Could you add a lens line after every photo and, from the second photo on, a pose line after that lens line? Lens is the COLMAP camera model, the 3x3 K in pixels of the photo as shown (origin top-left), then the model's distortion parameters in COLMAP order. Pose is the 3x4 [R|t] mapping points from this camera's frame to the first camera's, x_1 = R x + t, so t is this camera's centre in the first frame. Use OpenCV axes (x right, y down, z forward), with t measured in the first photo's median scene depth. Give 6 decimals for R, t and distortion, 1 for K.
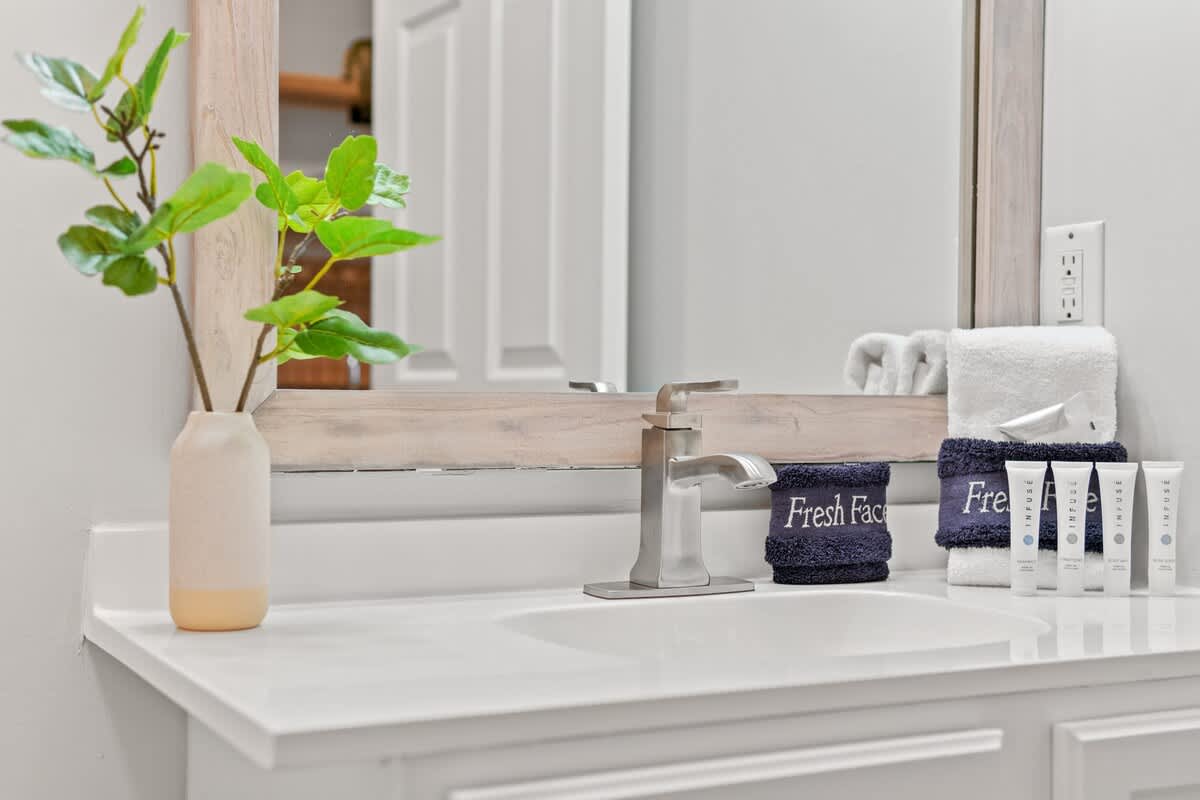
lens RADIAL K [[1670.4, 0, 600.0], [0, 1670.4, 400.0], [0, 0, 1]] dist [0.196493, 0.000514]
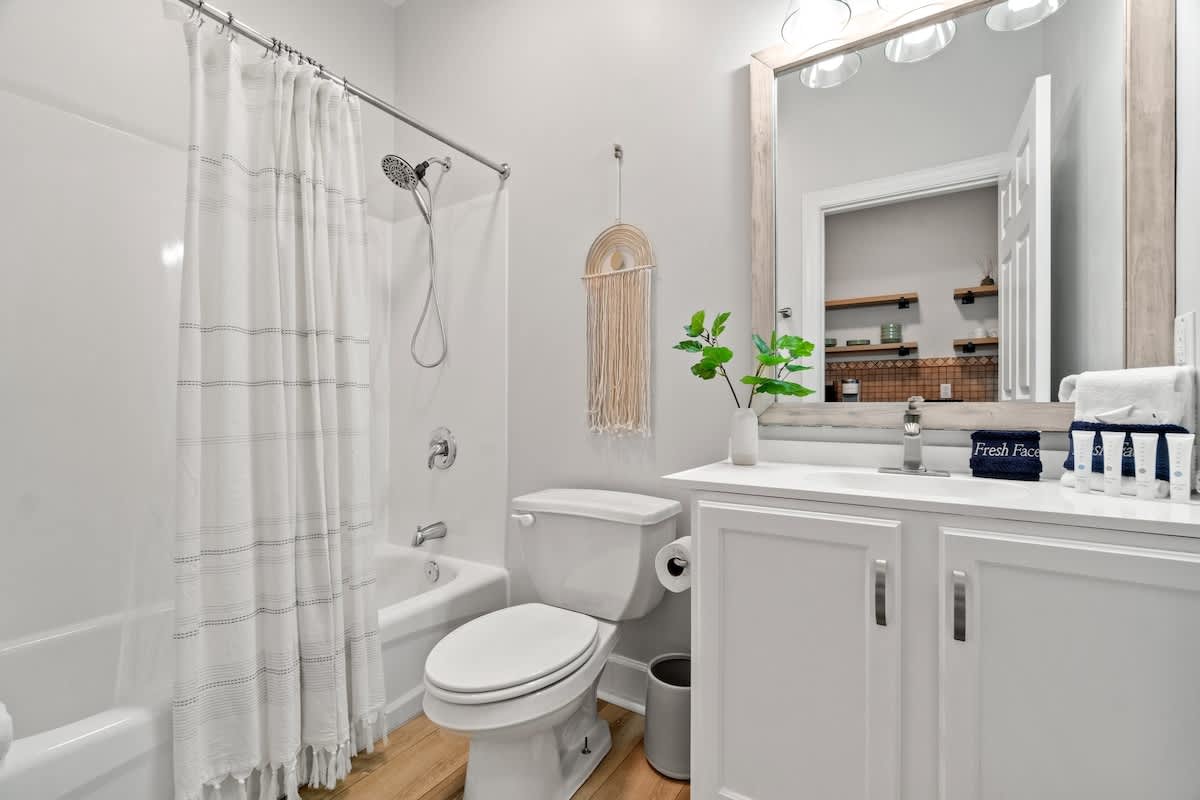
lens RADIAL K [[535.5, 0, 600.0], [0, 535.5, 400.0], [0, 0, 1]] dist [-0.001248, -0.000441]
pose [[0.439879, -0.016836, -0.897899, 0.571358], [-0.002893, 0.999792, -0.020164, 0.011164], [0.898052, 0.011468, 0.439739, 0.130077]]
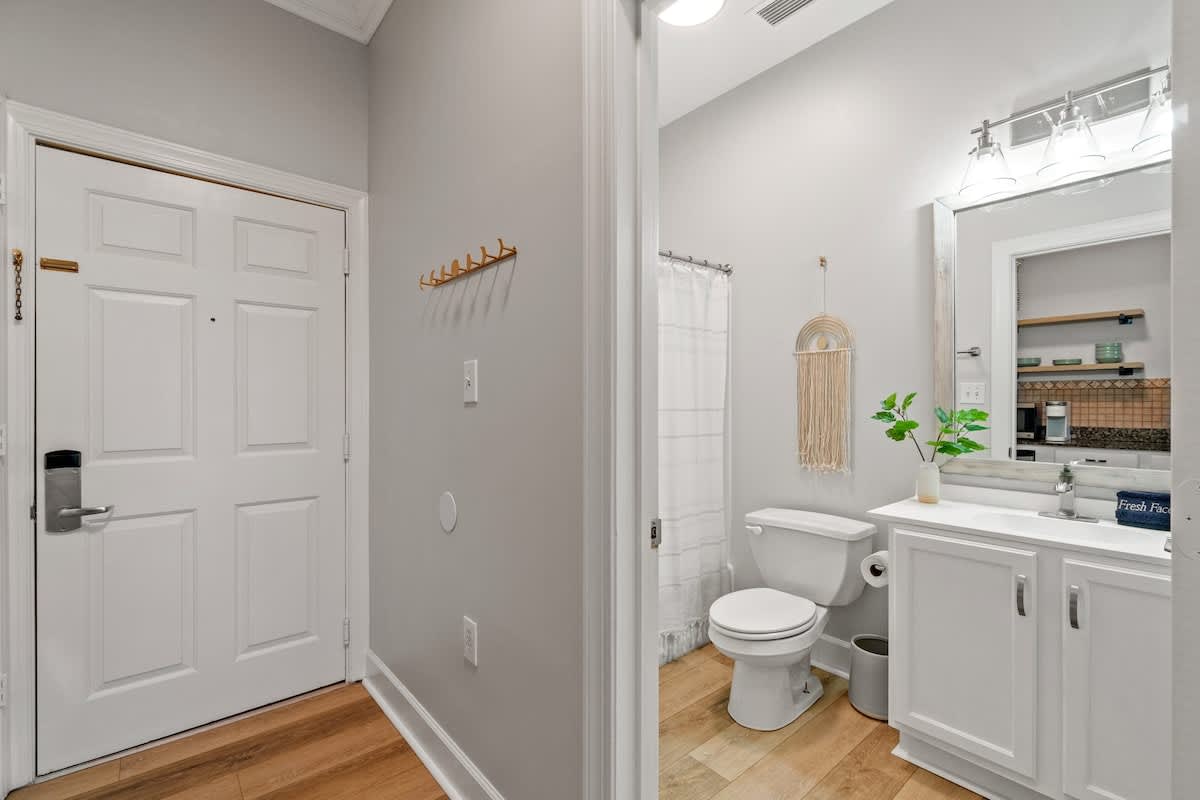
lens RADIAL K [[535.5, 0, 600.0], [0, 535.5, 400.0], [0, 0, 1]] dist [-0.001248, -0.000441]
pose [[0.160157, -0.017144, -0.986943, 1.001409], [-0.007807, 0.999796, -0.018634, -0.114763], [0.987061, 0.010689, 0.159991, -0.229883]]
